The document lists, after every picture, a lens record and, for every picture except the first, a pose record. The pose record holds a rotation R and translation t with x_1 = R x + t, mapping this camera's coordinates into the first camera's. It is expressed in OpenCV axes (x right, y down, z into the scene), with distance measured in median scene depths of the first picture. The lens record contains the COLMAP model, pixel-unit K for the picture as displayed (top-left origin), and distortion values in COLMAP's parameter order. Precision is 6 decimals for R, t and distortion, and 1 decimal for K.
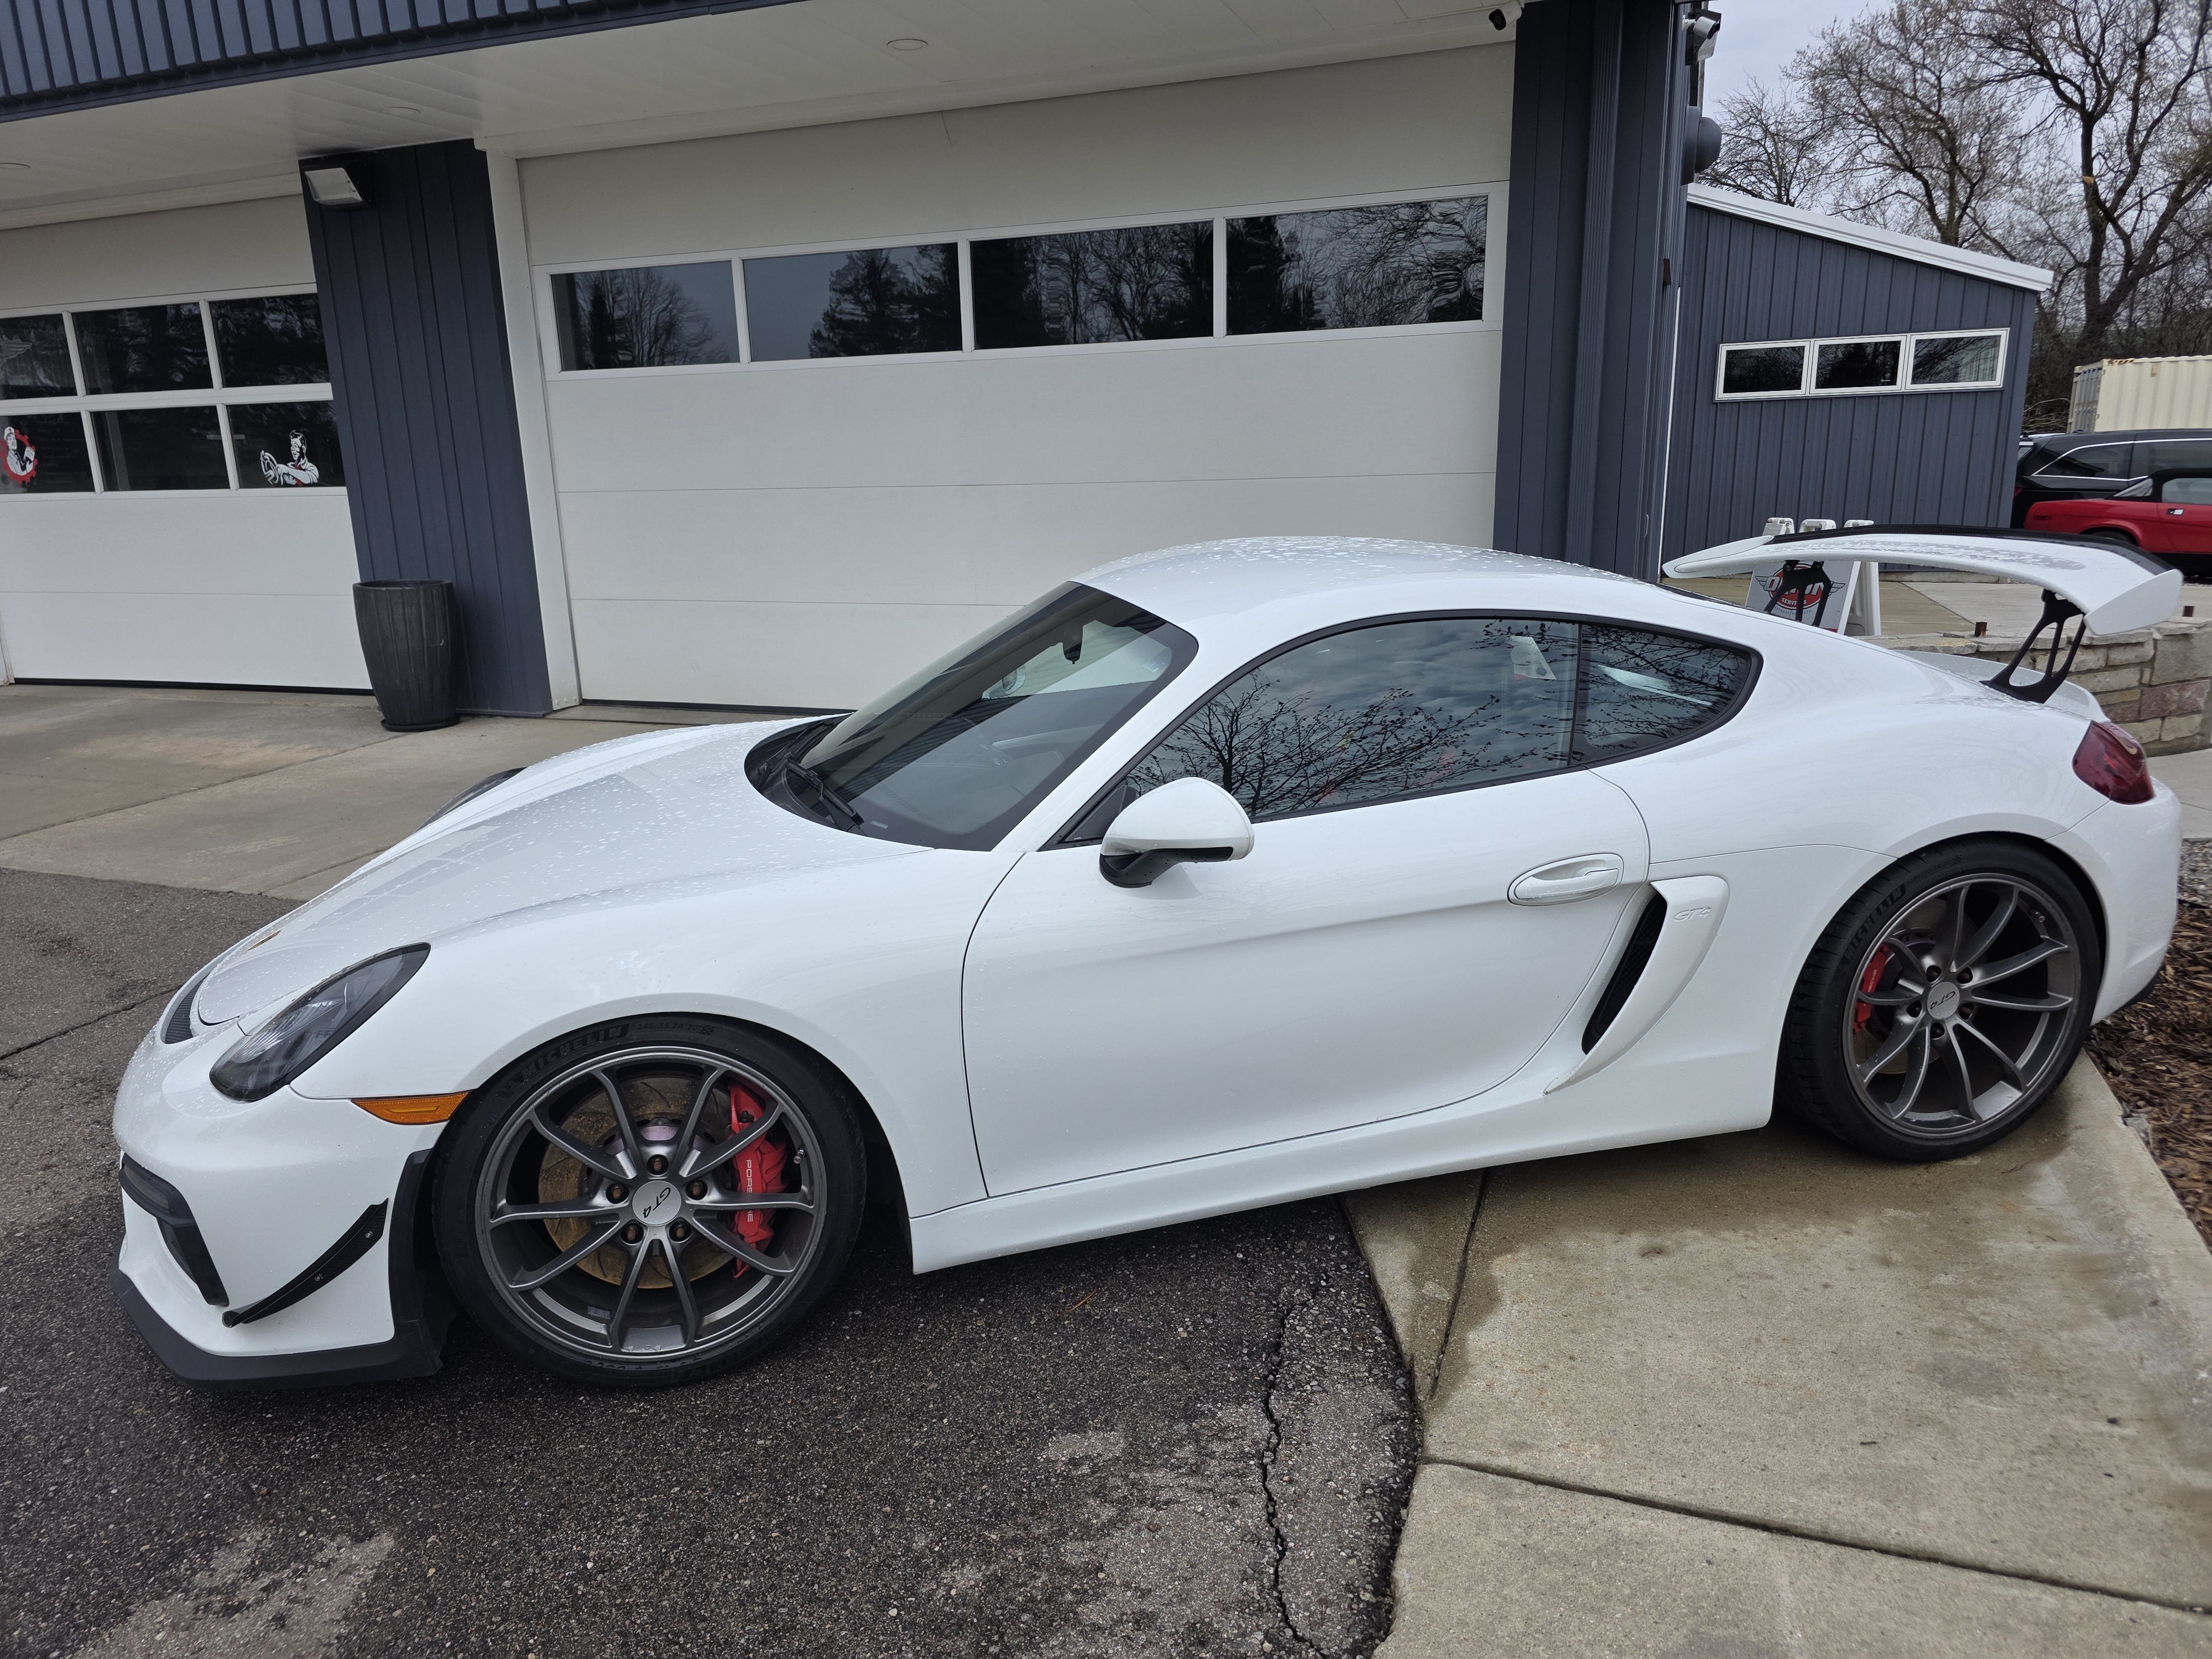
lens RADIAL K [[1493.3, 0, 1106.0], [0, 1493.3, 829.5], [0, 0, 1]] dist [0.047071, -0.041759]
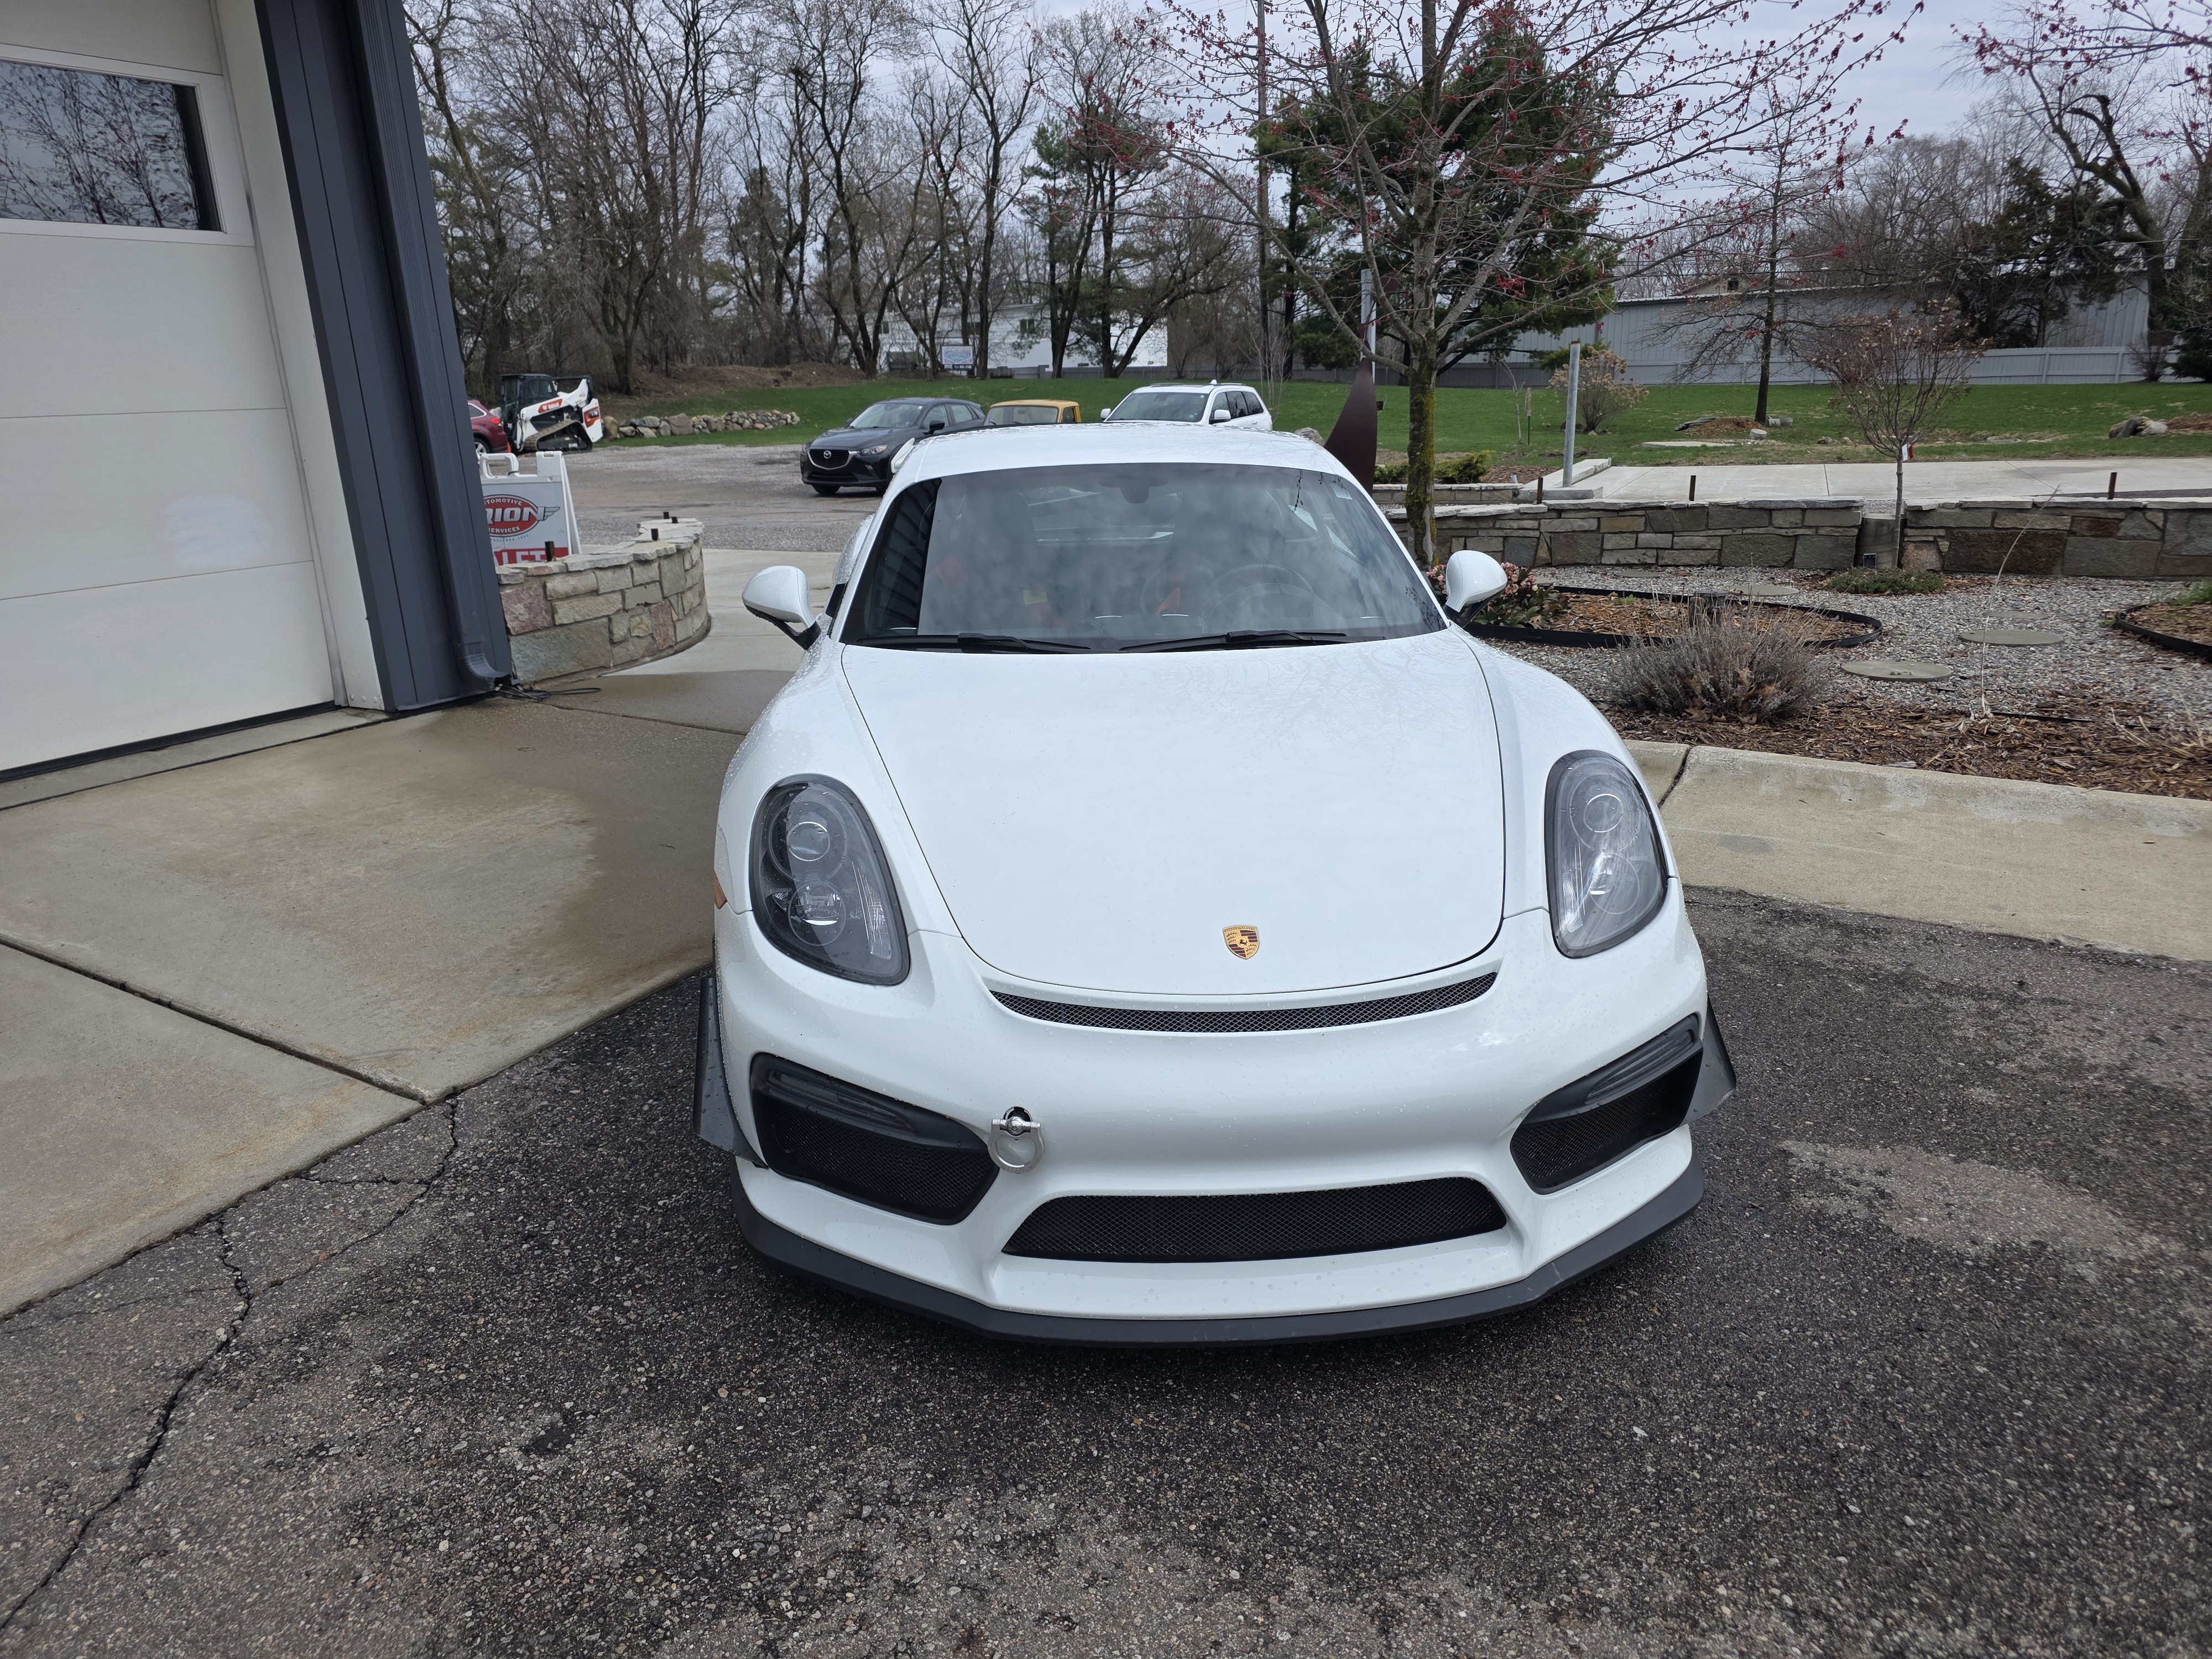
lens RADIAL K [[1465.0, 0, 1118.9], [0, 1465.0, 831.0], [0, 0, 1]] dist [0.051665, -0.044965]
pose [[0.158307, -0.271027, 0.949465, -1.516222], [0.258674, 0.939390, 0.225021, -0.199018], [-0.952904, 0.209979, 0.218820, 1.072878]]
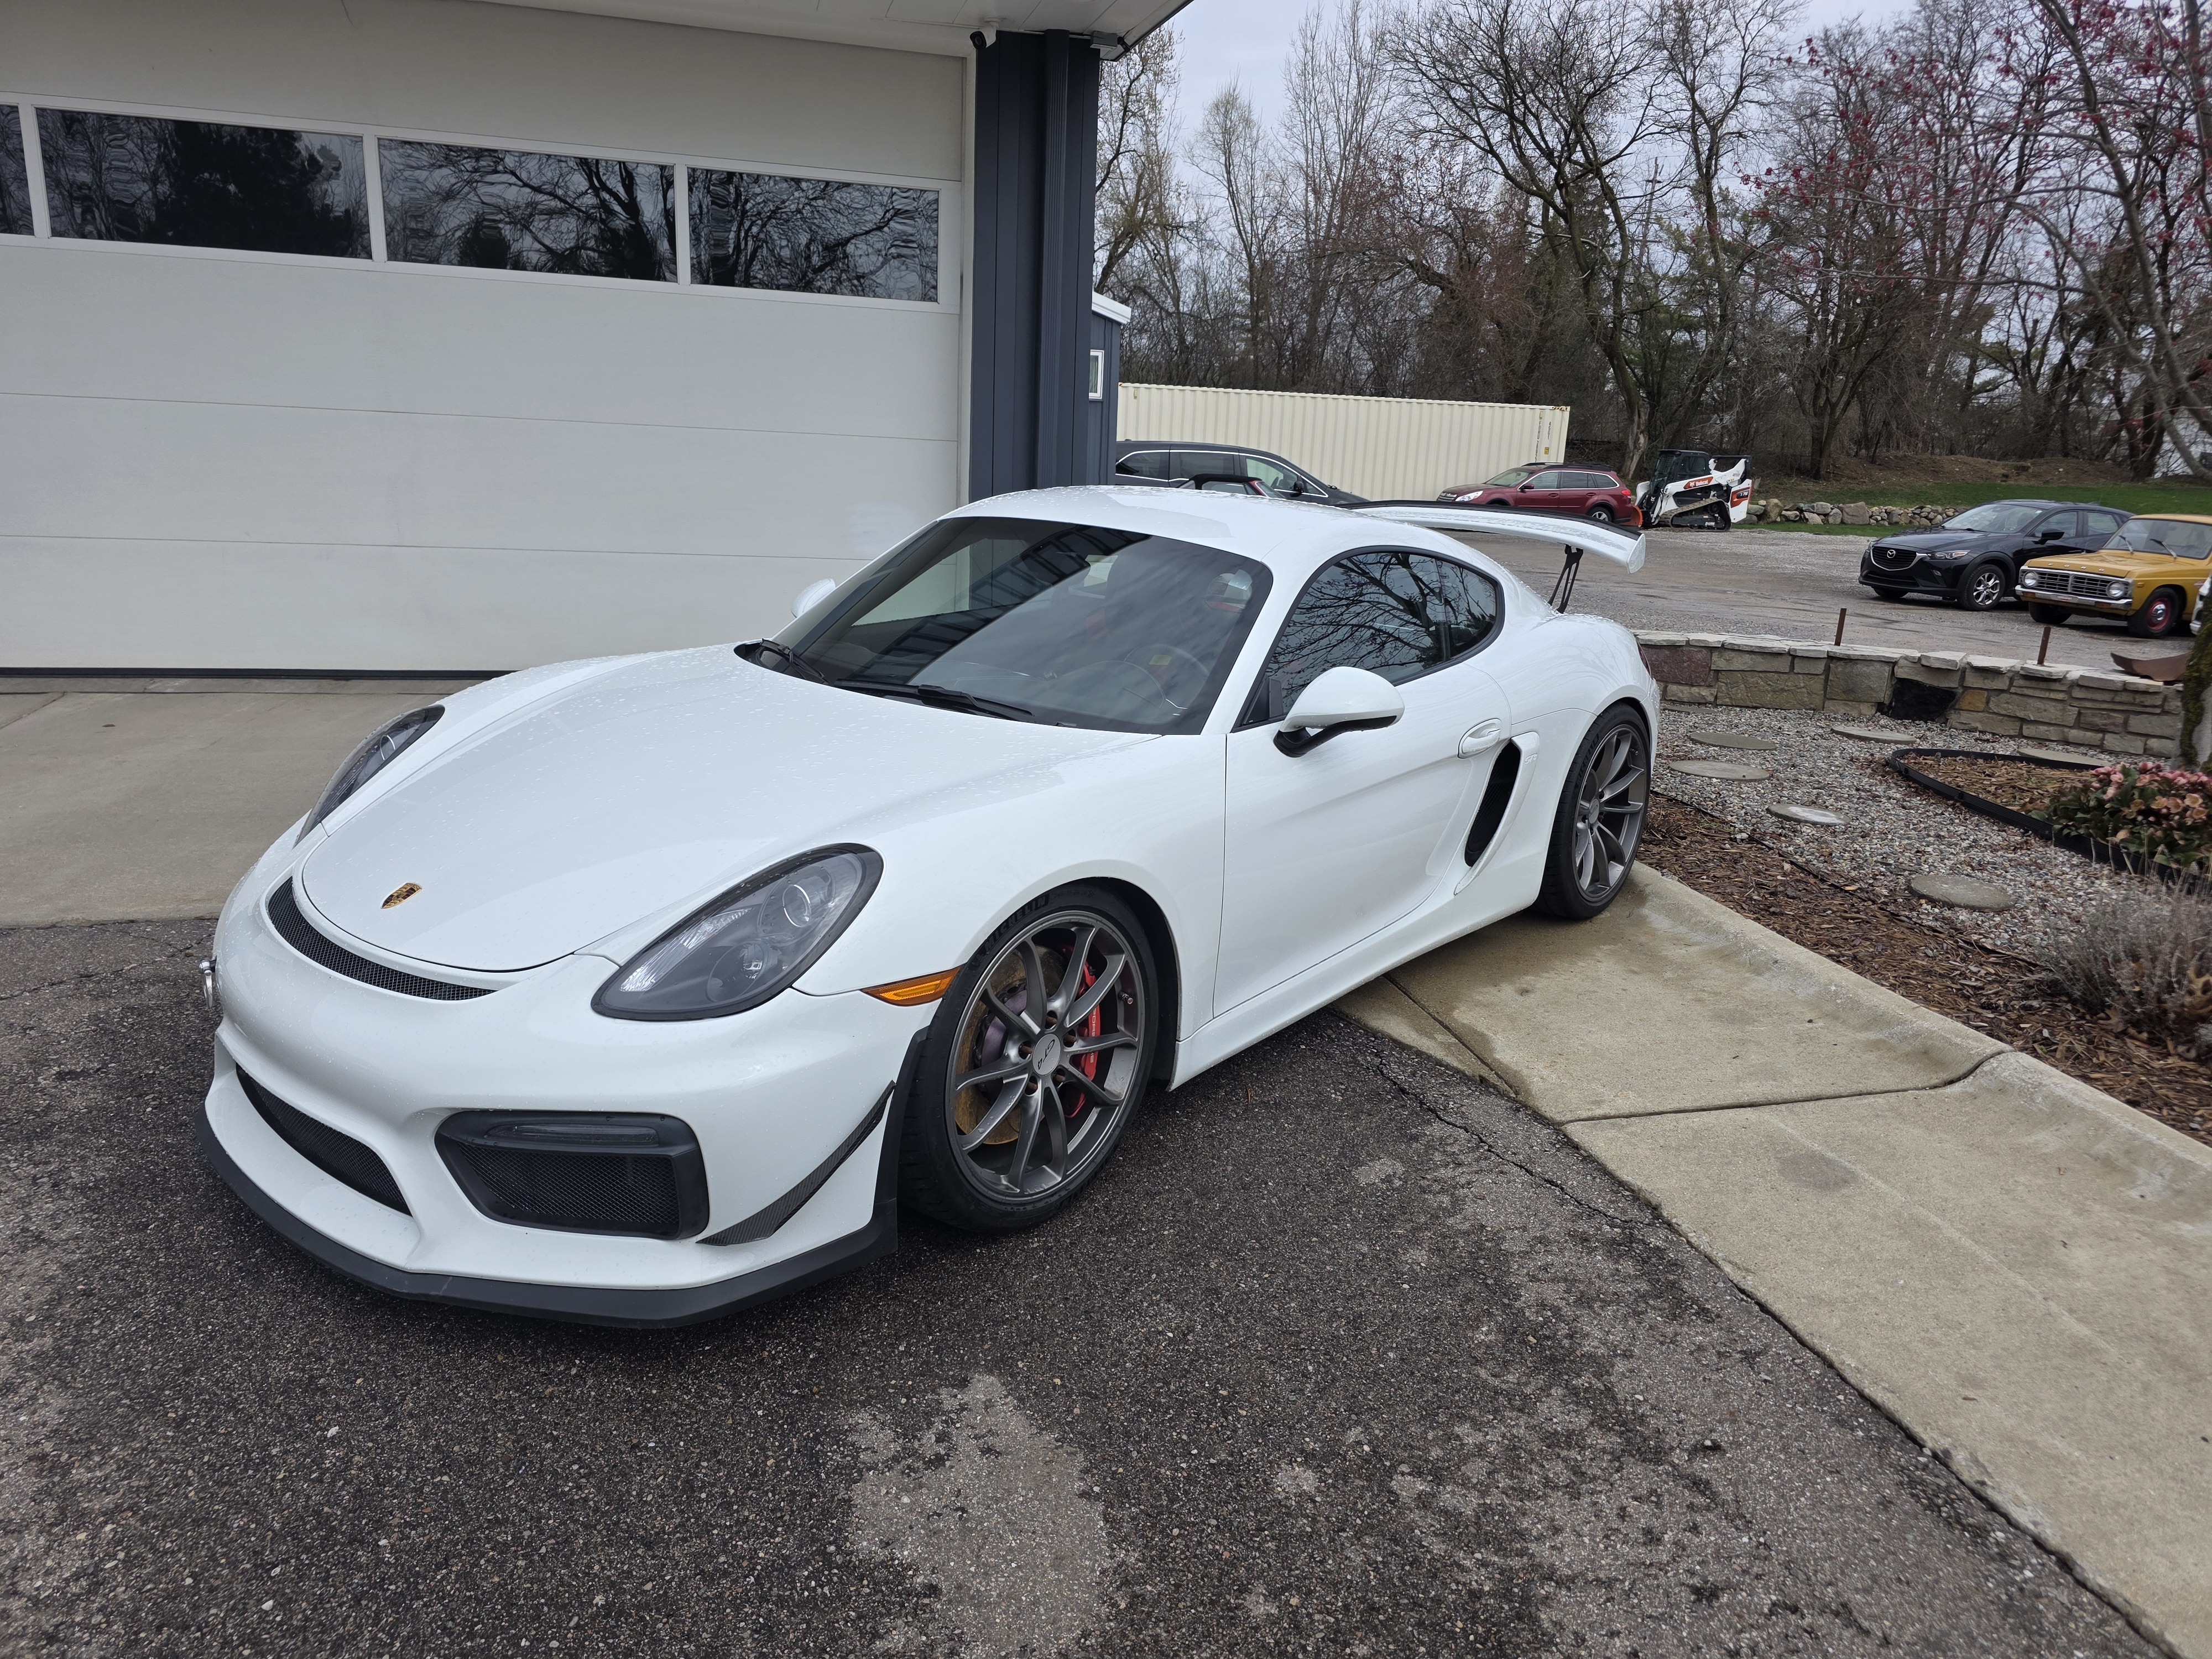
lens RADIAL K [[1493.3, 0, 1106.0], [0, 1493.3, 829.5], [0, 0, 1]] dist [0.047071, -0.041759]
pose [[0.807647, -0.085856, 0.583383, -0.882008], [0.074733, 0.996269, 0.043158, 0.034915], [-0.584912, 0.008742, 0.811050, 0.066501]]
